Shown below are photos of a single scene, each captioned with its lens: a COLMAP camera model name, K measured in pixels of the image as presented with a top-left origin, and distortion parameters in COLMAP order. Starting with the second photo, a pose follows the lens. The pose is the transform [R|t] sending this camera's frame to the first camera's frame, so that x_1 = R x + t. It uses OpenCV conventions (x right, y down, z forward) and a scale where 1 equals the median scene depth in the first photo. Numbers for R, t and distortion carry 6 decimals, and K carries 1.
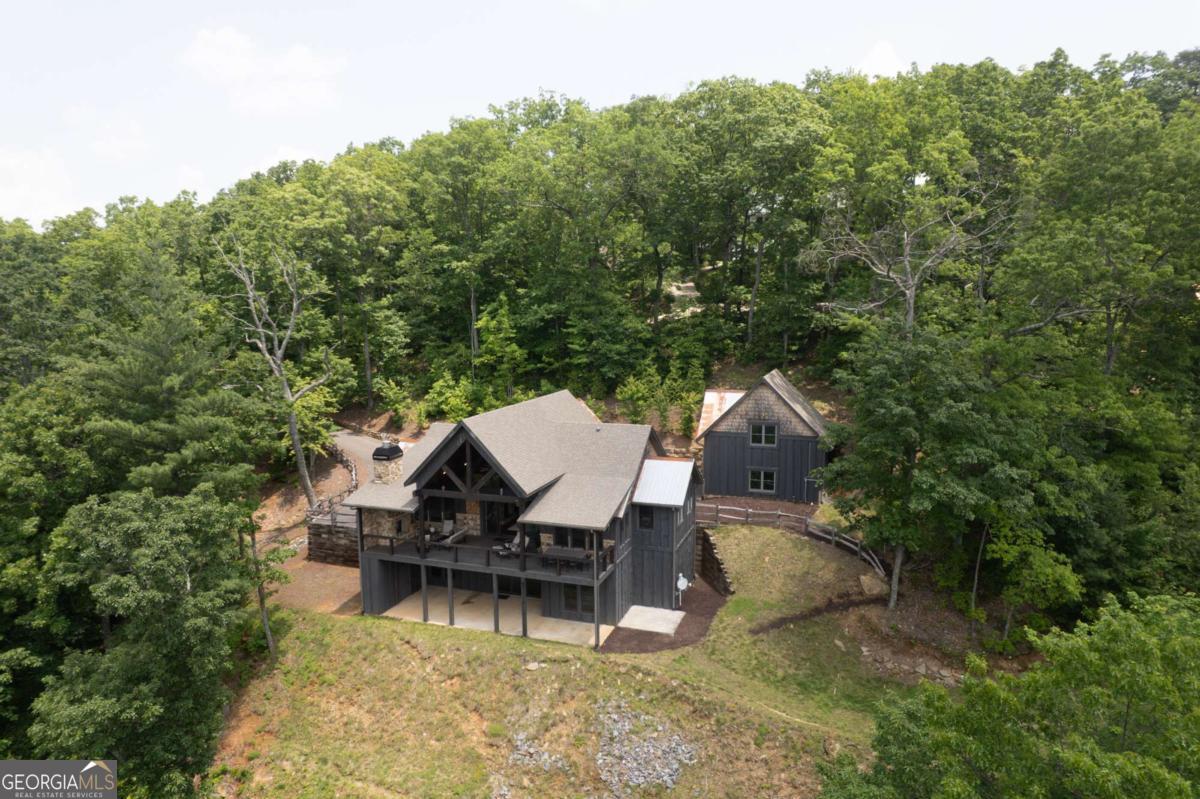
lens RADIAL K [[759.0, 0, 600.0], [0, 759.0, 399.5], [0, 0, 1]] dist [-0.067291, 0.060984]
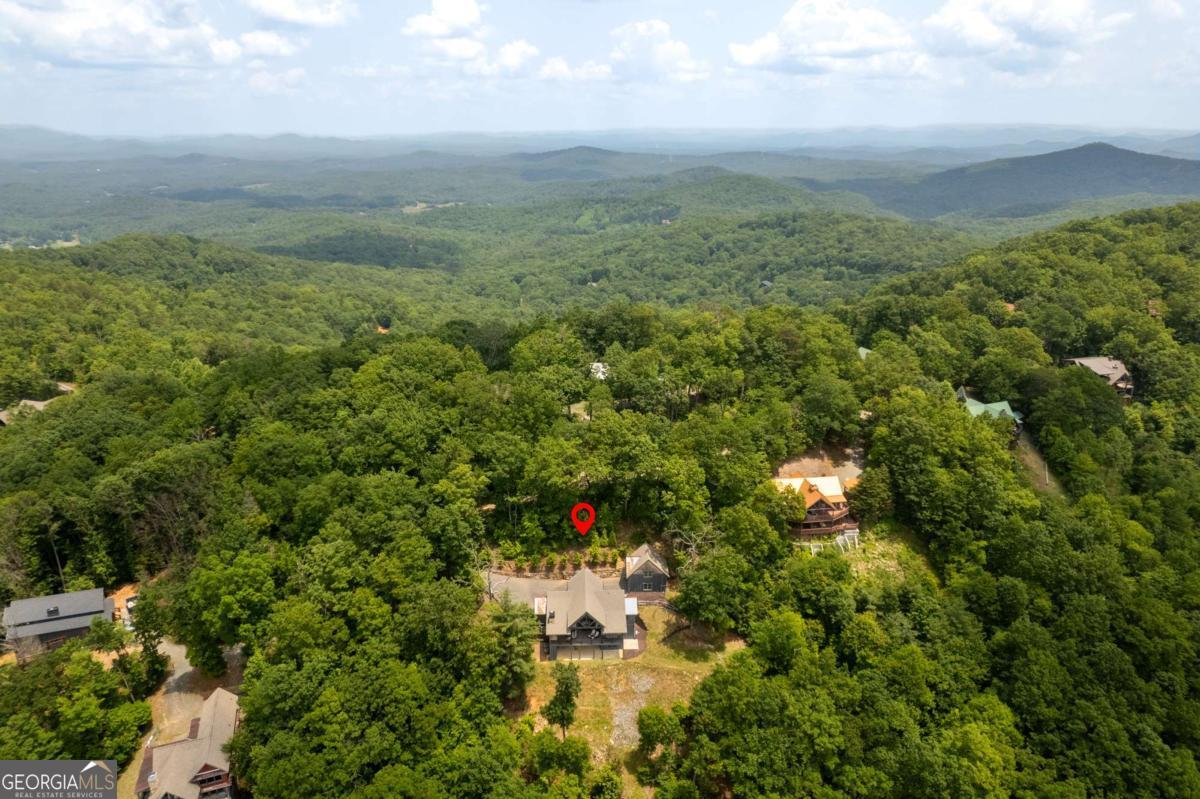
lens RADIAL K [[759.0, 0, 600.0], [0, 759.0, 399.5], [0, 0, 1]] dist [-0.067291, 0.060984]
pose [[0.934427, -0.113180, 0.337692, -1.175862], [0.036167, 0.973416, 0.226169, -1.702568], [-0.354313, -0.199125, 0.913680, -2.049556]]
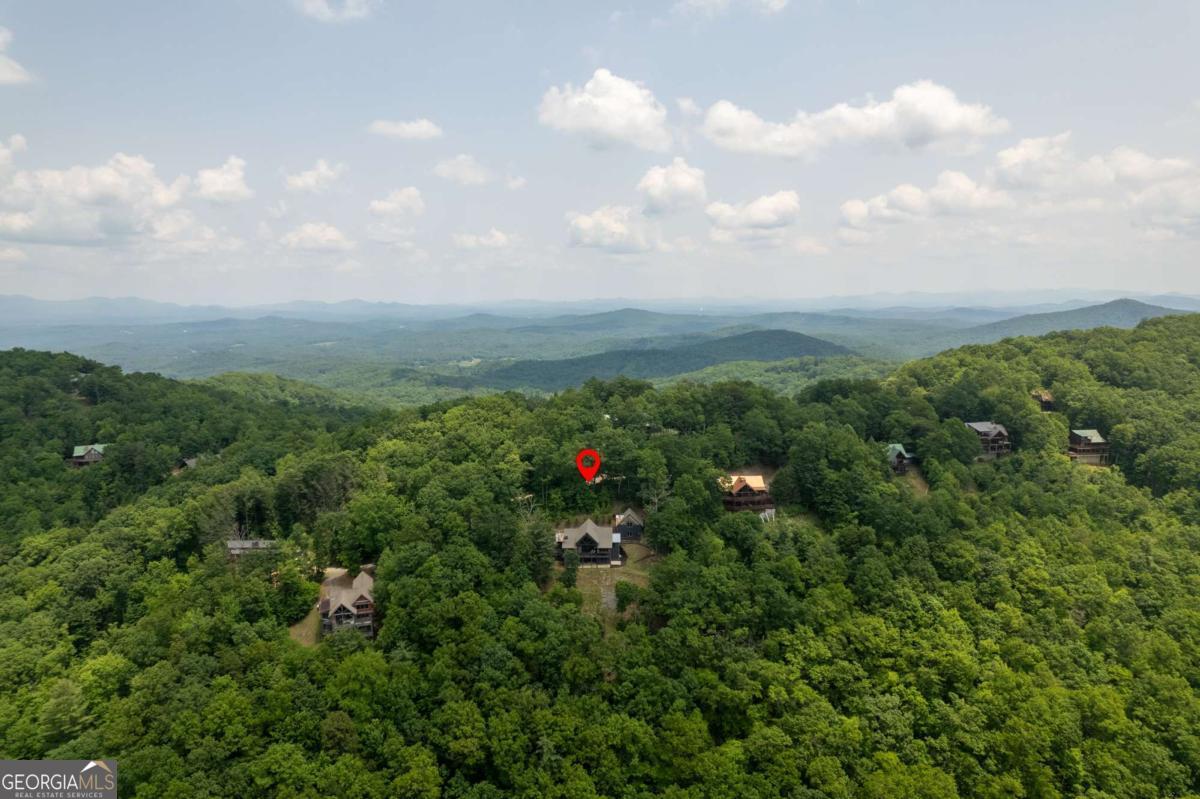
lens RADIAL K [[759.0, 0, 600.0], [0, 759.0, 399.5], [0, 0, 1]] dist [-0.067291, 0.060984]
pose [[0.954509, -0.041096, 0.295335, -1.705835], [0.037054, 0.999127, 0.019274, -1.067158], [-0.295869, -0.007454, 0.955199, -4.465499]]
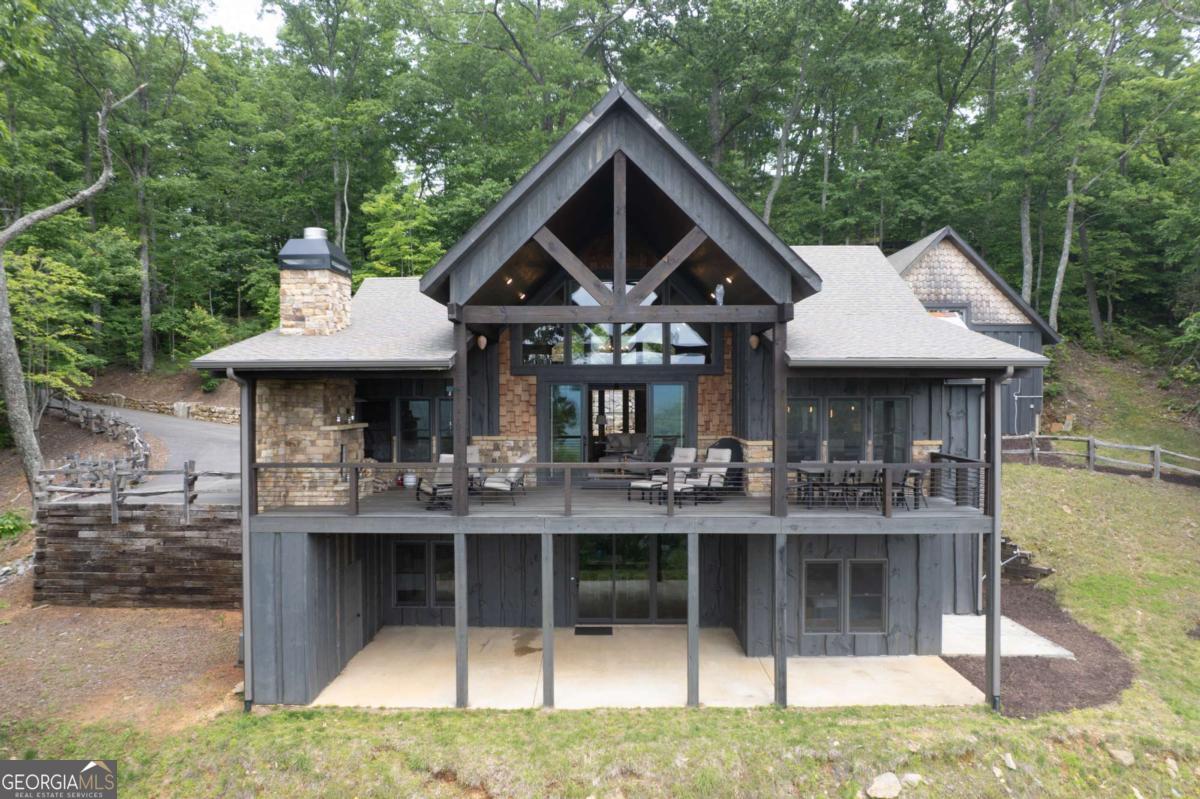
lens RADIAL K [[759.0, 0, 600.0], [0, 759.0, 399.5], [0, 0, 1]] dist [-0.067291, 0.060984]
pose [[0.950211, 0.003281, 0.311590, -0.272515], [0.035098, 0.992455, -0.117481, 0.195418], [-0.309625, 0.122568, 0.942926, 0.629790]]
